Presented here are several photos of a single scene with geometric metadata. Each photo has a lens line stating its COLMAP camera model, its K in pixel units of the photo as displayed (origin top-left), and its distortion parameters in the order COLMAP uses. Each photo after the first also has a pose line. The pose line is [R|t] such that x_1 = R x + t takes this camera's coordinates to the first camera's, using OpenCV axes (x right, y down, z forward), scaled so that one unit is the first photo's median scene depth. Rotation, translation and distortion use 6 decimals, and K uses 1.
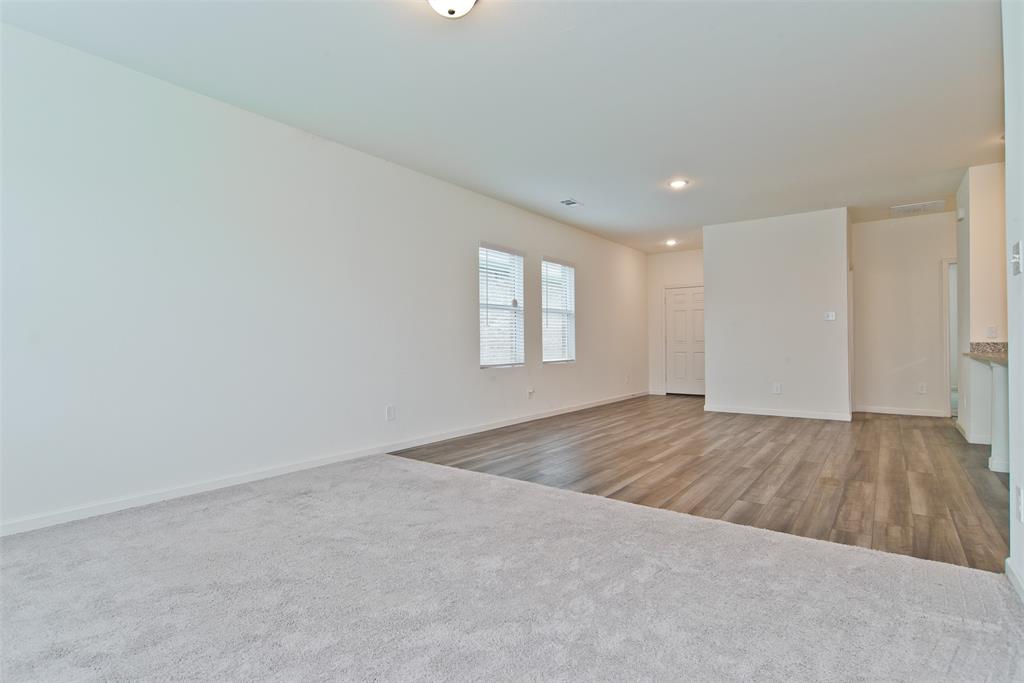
lens RADIAL K [[511.4, 0, 513.6], [0, 511.4, 341.1], [0, 0, 1]] dist [-0.000066, 0.001133]
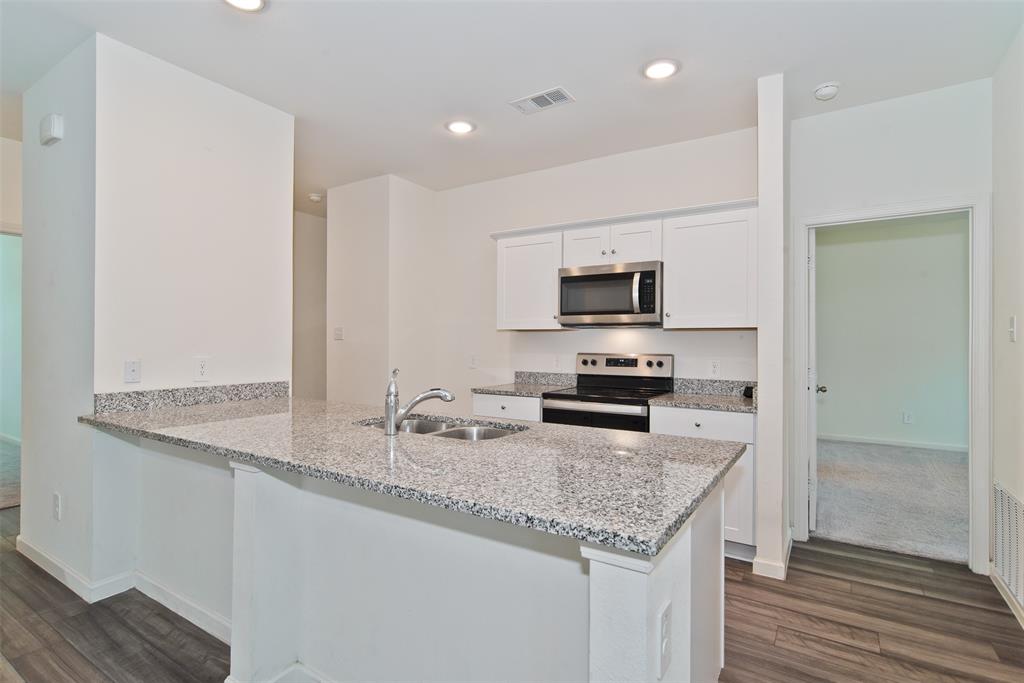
lens RADIAL K [[511.4, 0, 508.5], [0, 511.4, 342.6], [0, 0, 1]] dist [-0.000066, 0.001133]
pose [[-0.055852, 0.010769, 0.998381, 0.393921], [-0.006814, 0.999914, -0.011166, -0.043415], [-0.998416, -0.007426, -0.055774, 0.647121]]
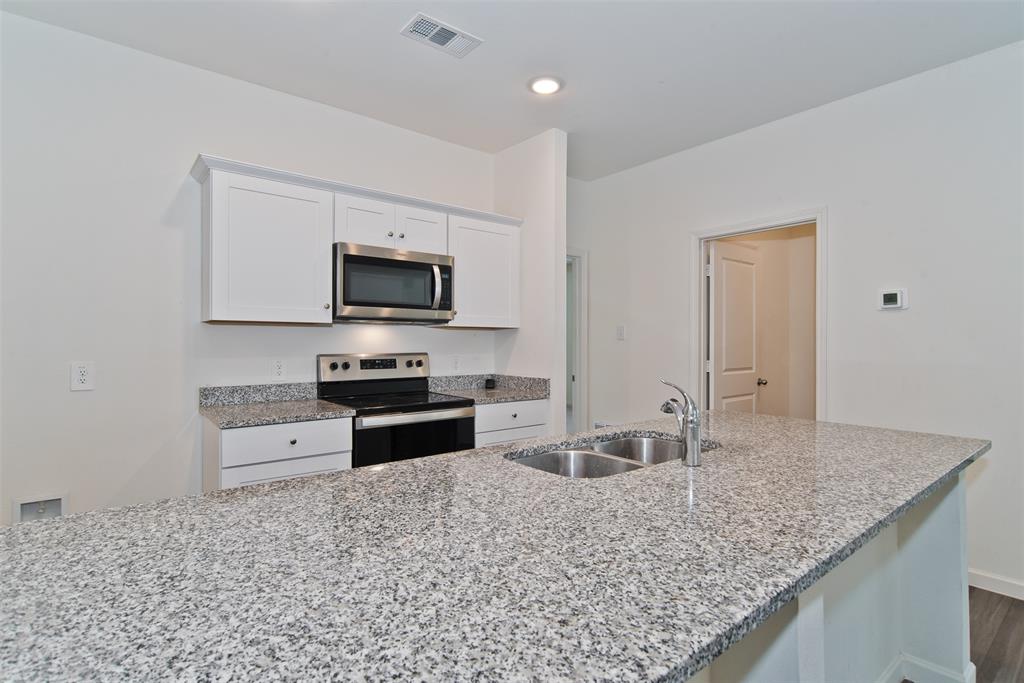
lens RADIAL K [[511.4, 0, 513.0], [0, 511.4, 341.2], [0, 0, 1]] dist [-0.000066, 0.001133]
pose [[-0.967967, 0.008911, 0.250918, 0.820436], [0.008084, 0.999958, -0.004327, -0.048378], [-0.250946, -0.002160, -0.967999, 1.032679]]
